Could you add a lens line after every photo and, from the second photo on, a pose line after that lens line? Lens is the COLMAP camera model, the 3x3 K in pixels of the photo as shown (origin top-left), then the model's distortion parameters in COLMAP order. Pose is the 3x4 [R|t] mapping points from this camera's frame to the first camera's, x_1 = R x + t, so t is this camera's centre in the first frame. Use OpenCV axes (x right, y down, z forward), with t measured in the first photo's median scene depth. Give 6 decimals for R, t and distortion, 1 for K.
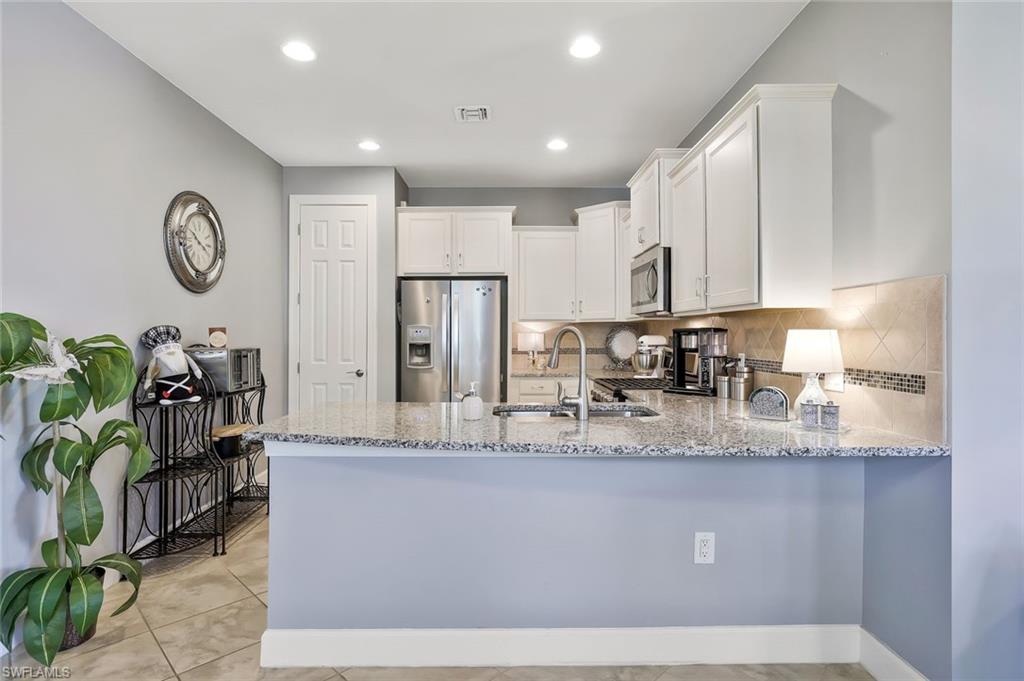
lens RADIAL K [[524.3, 0, 514.7], [0, 524.3, 339.7], [0, 0, 1]] dist [-0.023190, 0.000128]
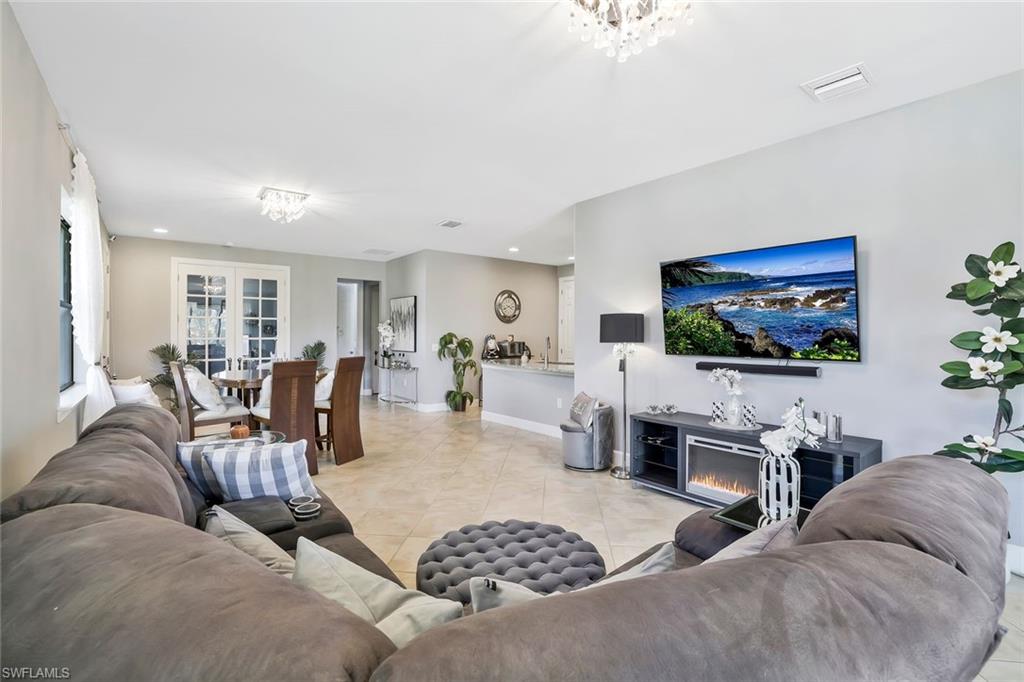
lens RADIAL K [[454.2, 0, 509.0], [0, 454.2, 339.9], [0, 0, 1]] dist [-0.026818, -0.000079]
pose [[0.613784, 0.007309, -0.789440, 1.474709], [-0.006261, 0.999971, 0.004390, -0.005887], [0.789449, 0.002248, 0.613812, -0.608737]]
